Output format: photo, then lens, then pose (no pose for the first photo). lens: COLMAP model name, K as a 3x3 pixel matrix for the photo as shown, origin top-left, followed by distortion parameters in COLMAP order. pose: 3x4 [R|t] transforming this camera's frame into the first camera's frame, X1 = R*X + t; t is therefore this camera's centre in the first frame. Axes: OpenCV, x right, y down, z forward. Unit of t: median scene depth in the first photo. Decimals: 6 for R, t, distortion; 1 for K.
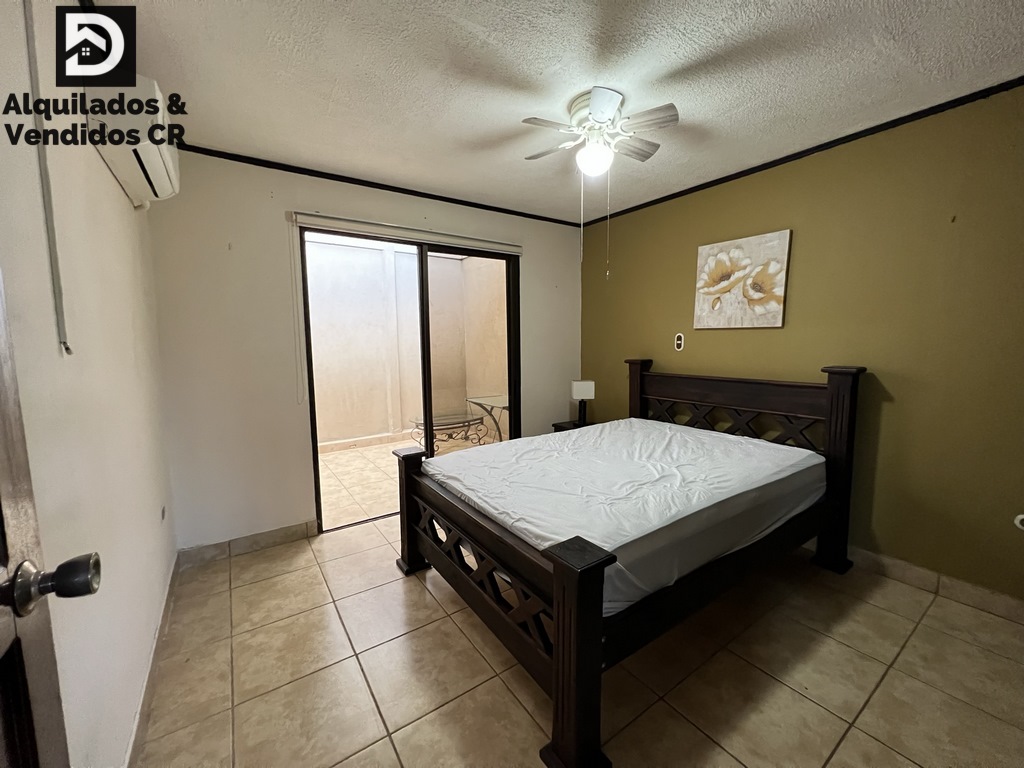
lens RADIAL K [[407.8, 0, 508.3], [0, 407.8, 382.8], [0, 0, 1]] dist [0.009349, -0.000176]
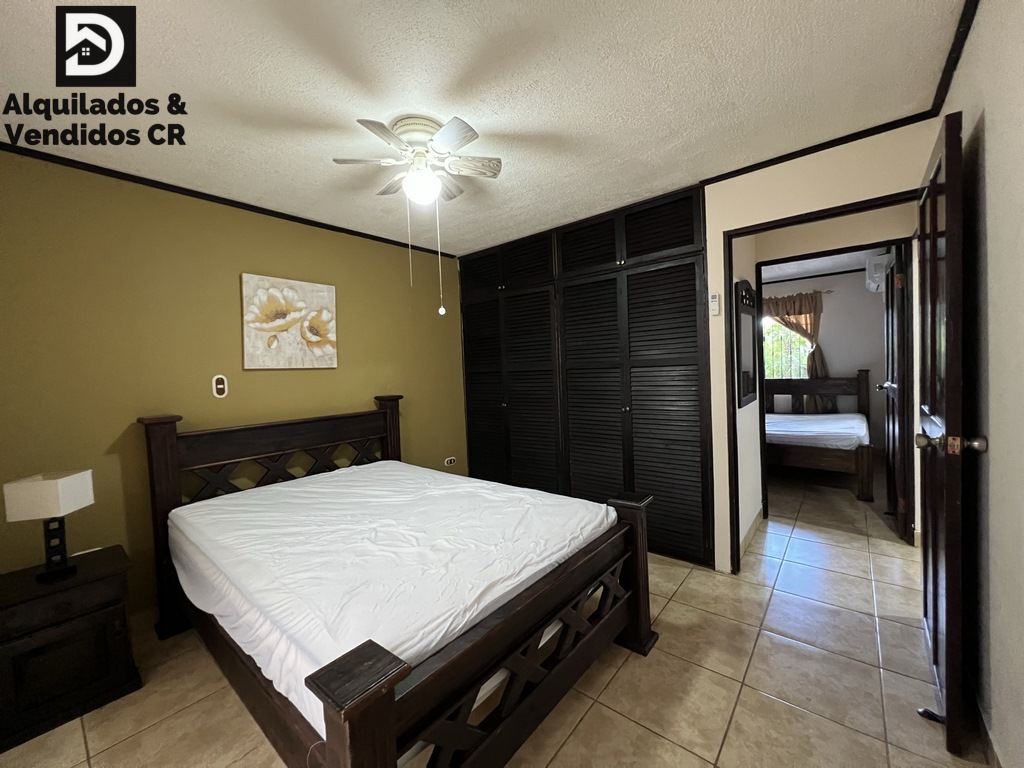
lens RADIAL K [[407.8, 0, 512.0], [0, 407.8, 382.7], [0, 0, 1]] dist [0.009349, -0.000176]
pose [[-0.267926, -0.014272, 0.963334, -0.550347], [0.143429, 0.988157, 0.054531, -0.082227], [-0.952703, 0.152780, -0.262706, 0.796297]]
